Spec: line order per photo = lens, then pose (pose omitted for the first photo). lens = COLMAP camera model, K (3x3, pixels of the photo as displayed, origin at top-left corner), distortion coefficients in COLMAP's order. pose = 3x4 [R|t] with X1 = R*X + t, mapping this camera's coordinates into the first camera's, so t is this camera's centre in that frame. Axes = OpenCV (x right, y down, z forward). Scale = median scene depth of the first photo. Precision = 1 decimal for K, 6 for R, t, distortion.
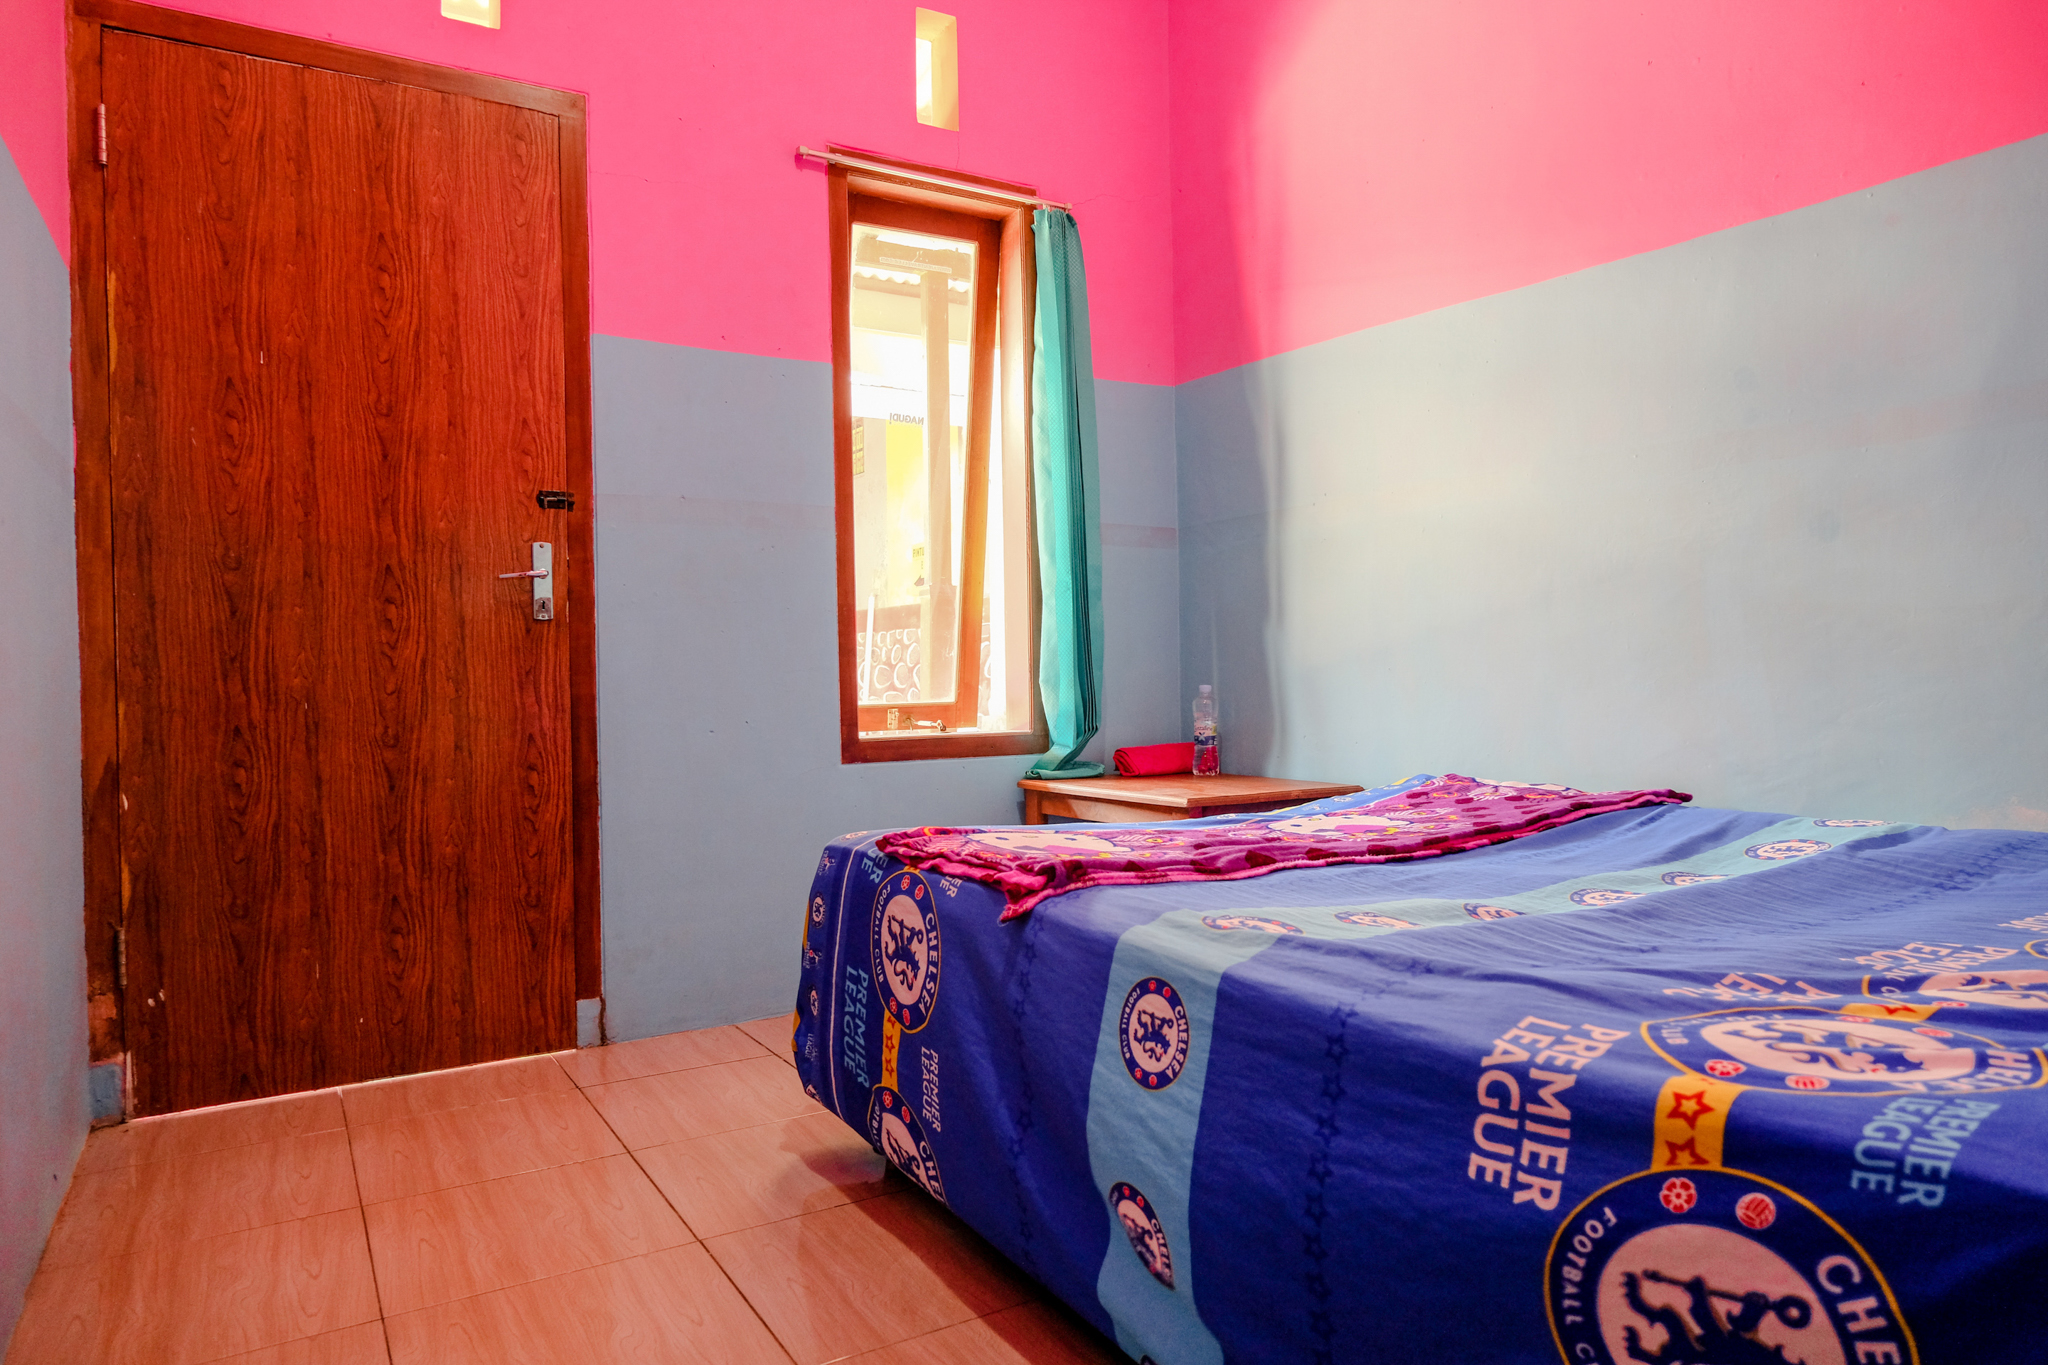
lens RADIAL K [[1275.3, 0, 1020.5], [0, 1275.3, 668.2], [0, 0, 1]] dist [-0.031431, 0.012442]
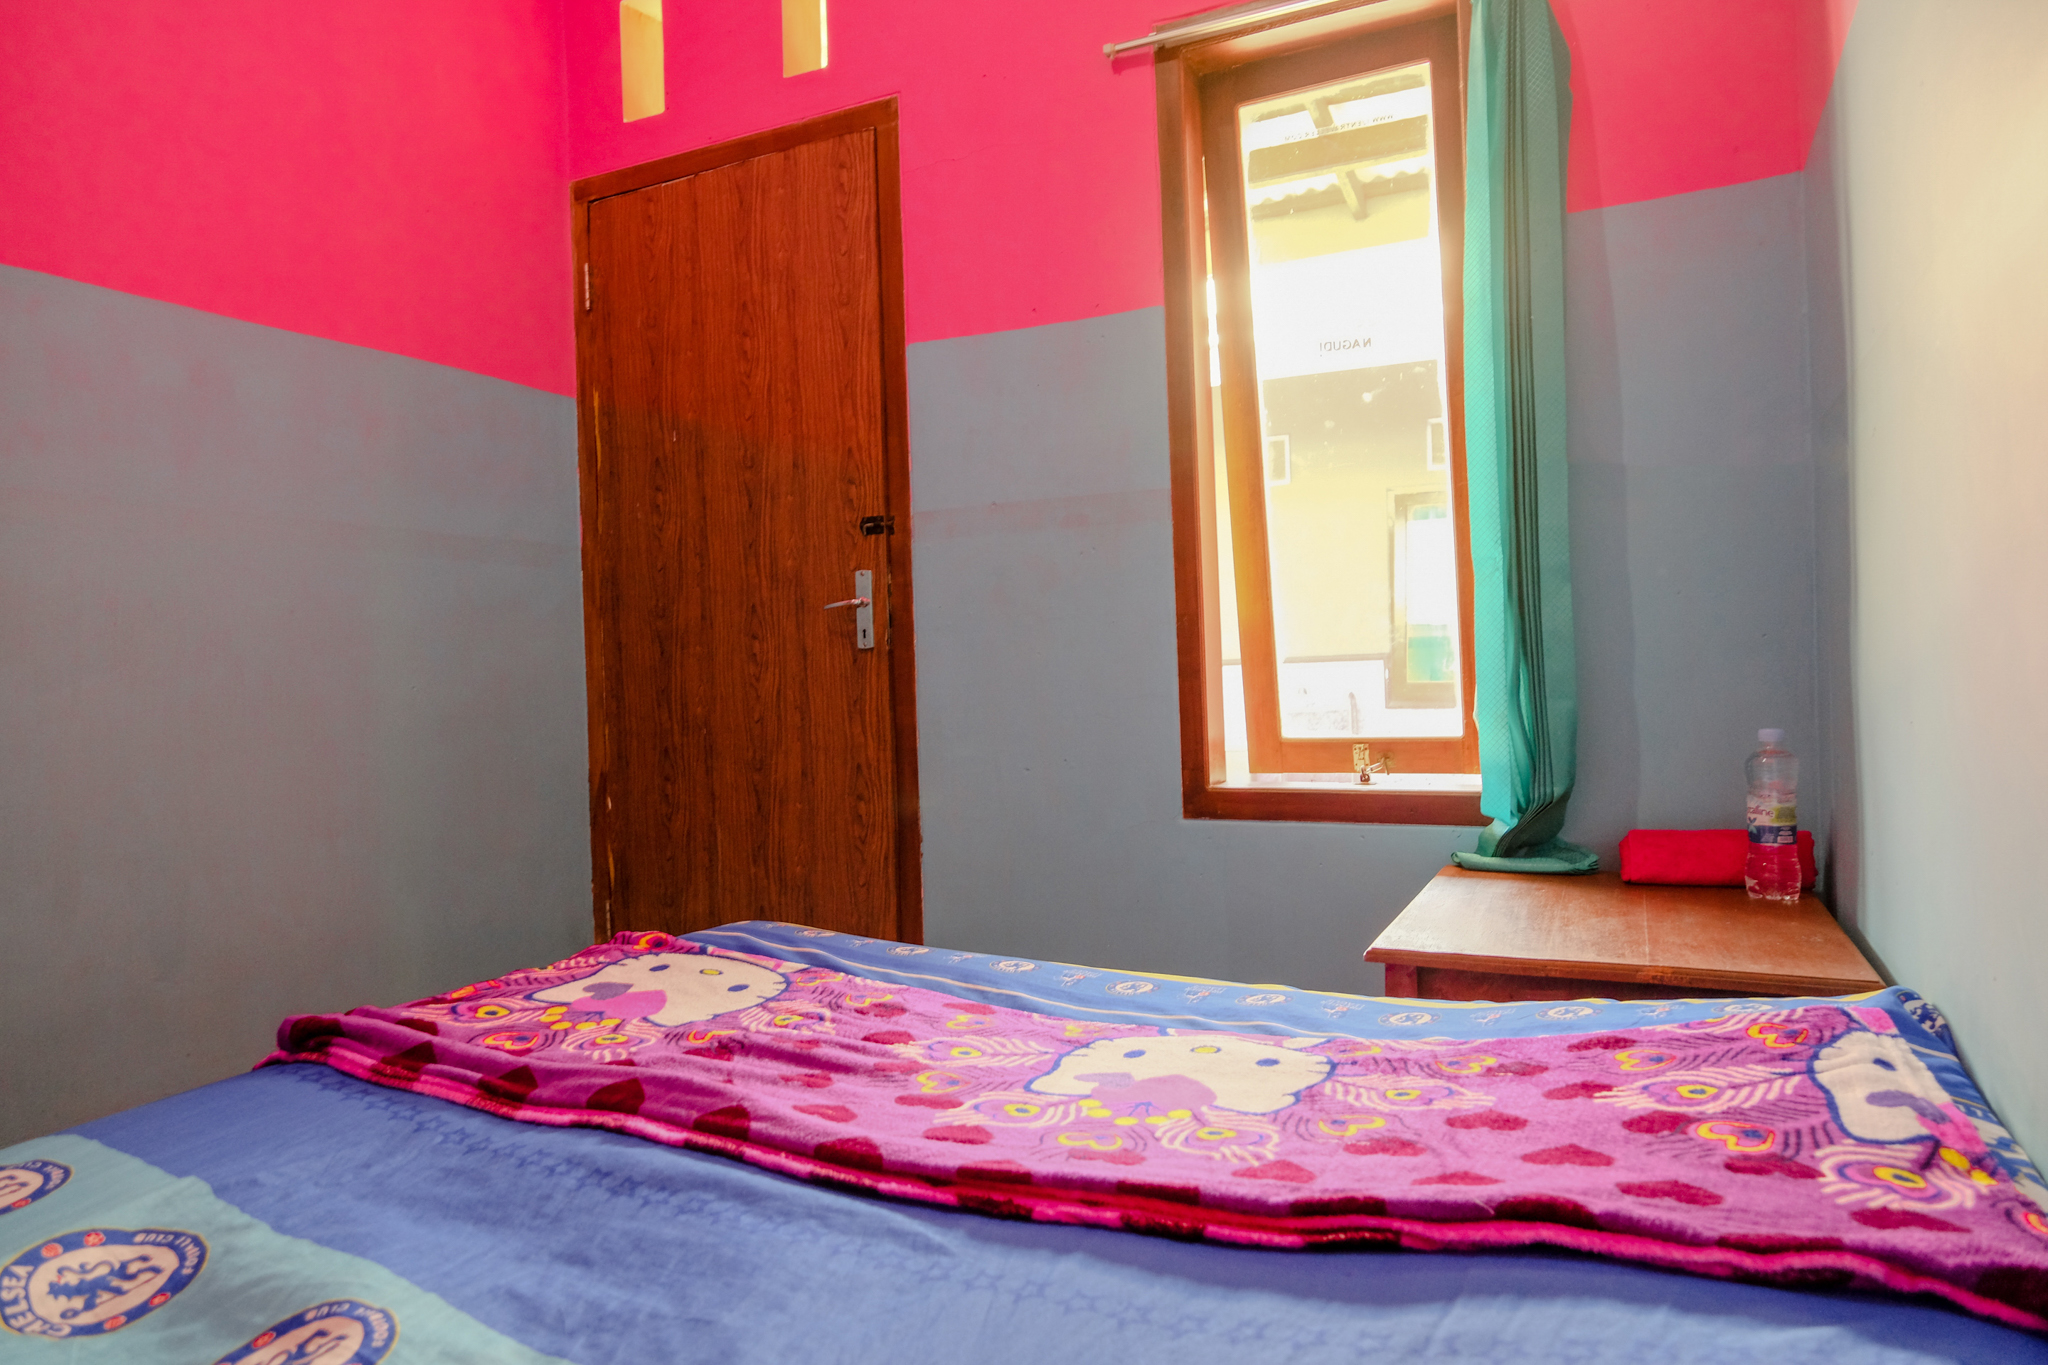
lens RADIAL K [[1275.3, 0, 1023.7], [0, 1275.3, 674.9], [0, 0, 1]] dist [-0.031431, 0.012442]
pose [[0.535503, 0.002053, -0.844531, 0.565928], [0.024351, 0.999544, 0.017871, -0.034908], [0.844182, -0.030135, 0.535209, 0.615015]]
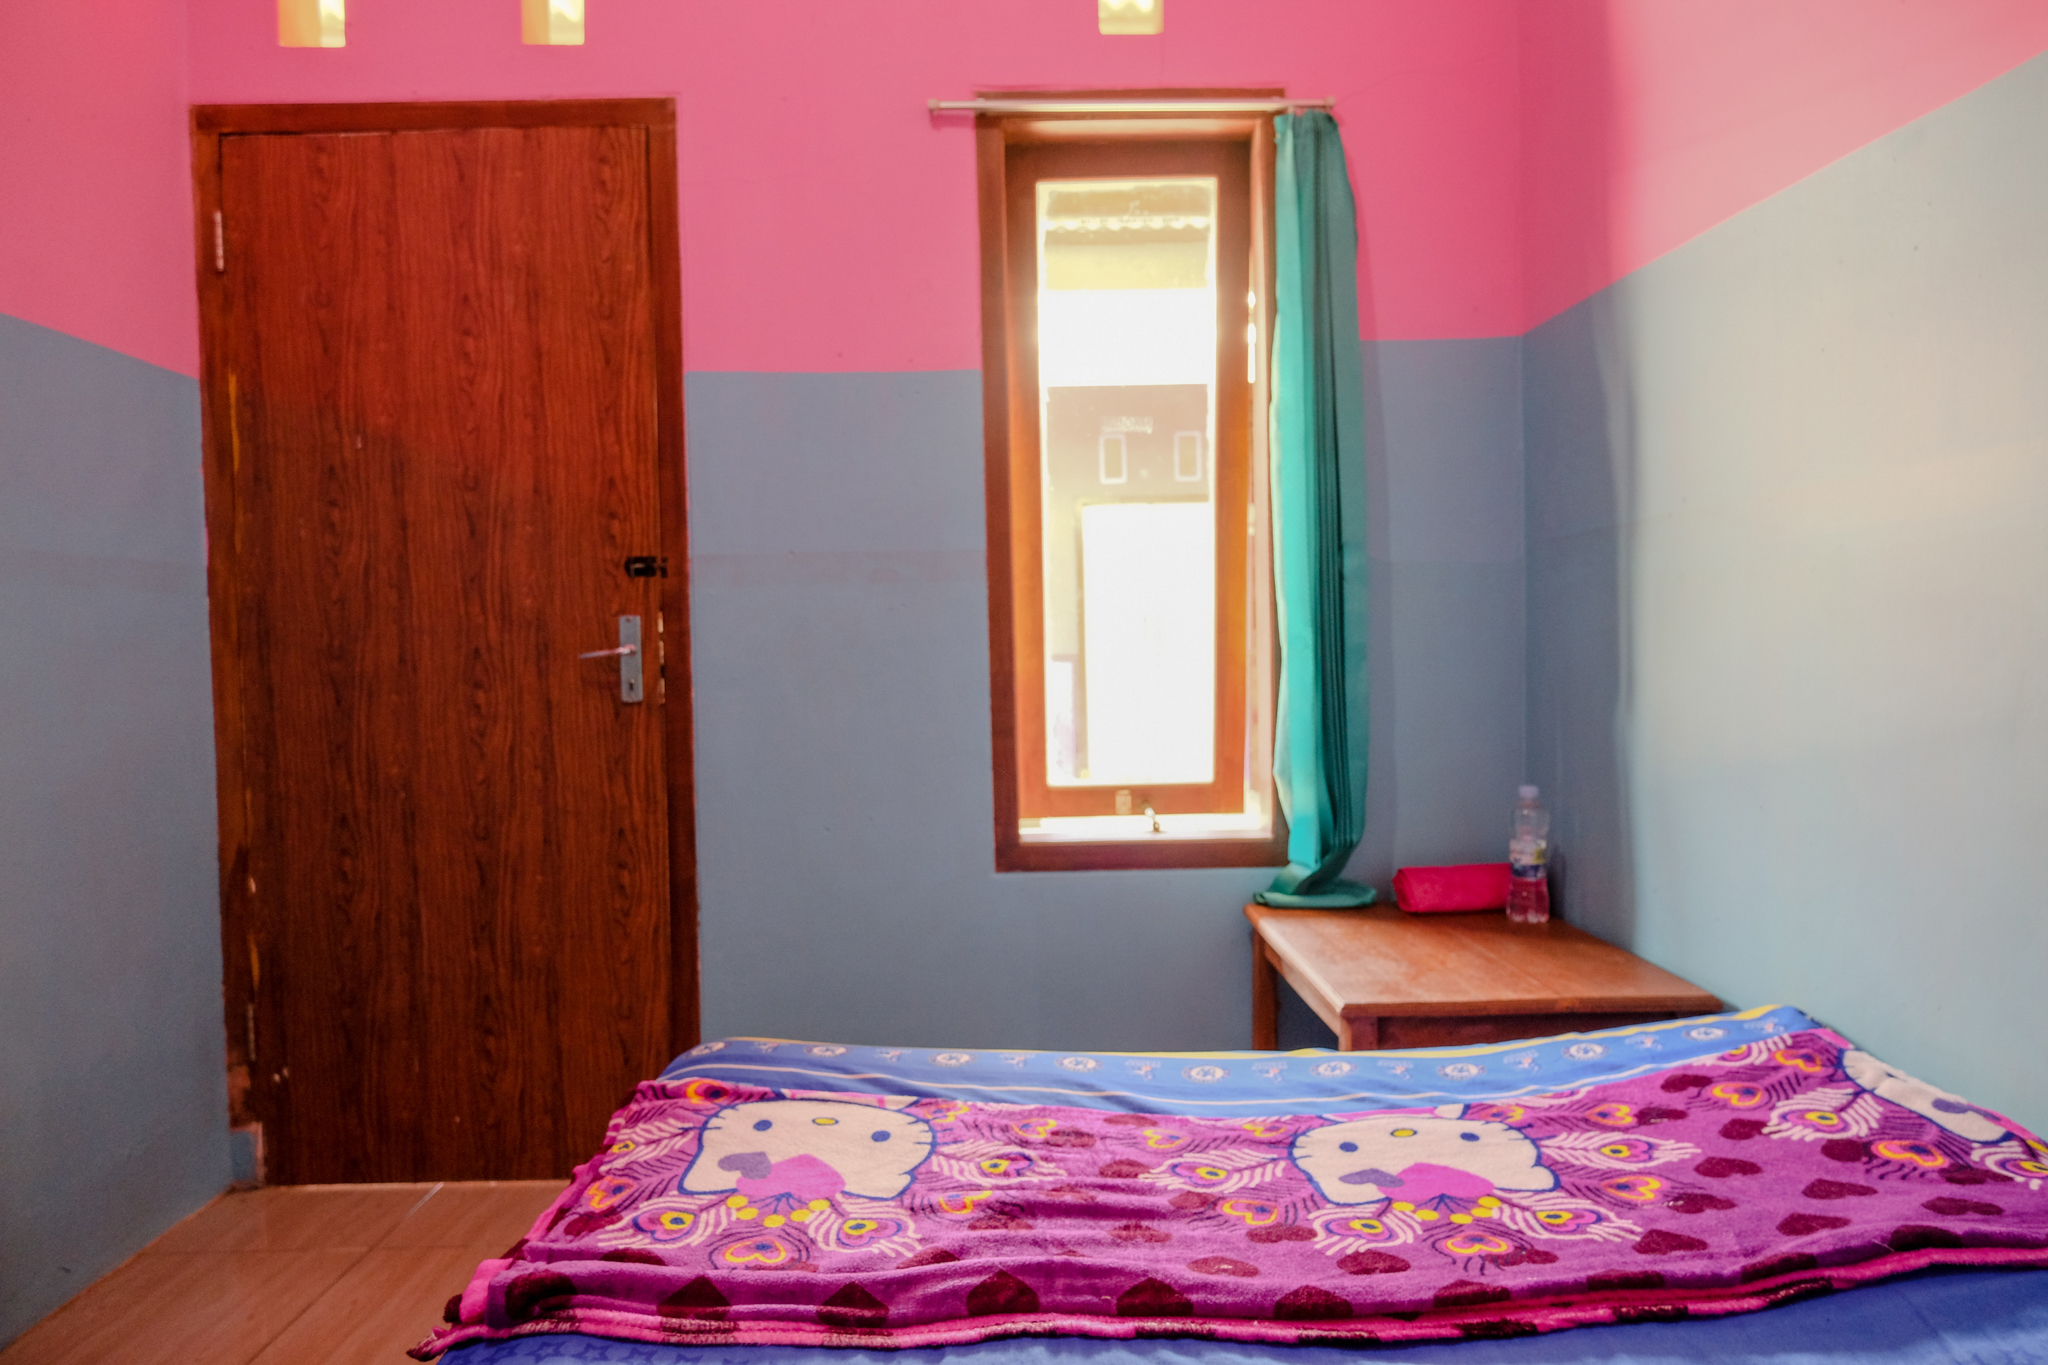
lens RADIAL K [[1275.3, 0, 1013.5], [0, 1275.3, 669.6], [0, 0, 1]] dist [-0.031431, 0.012442]
pose [[0.863991, 0.013752, -0.503320, 0.330217], [0.005499, 0.999310, 0.036743, -0.099340], [0.503477, -0.034513, 0.863319, 0.388831]]
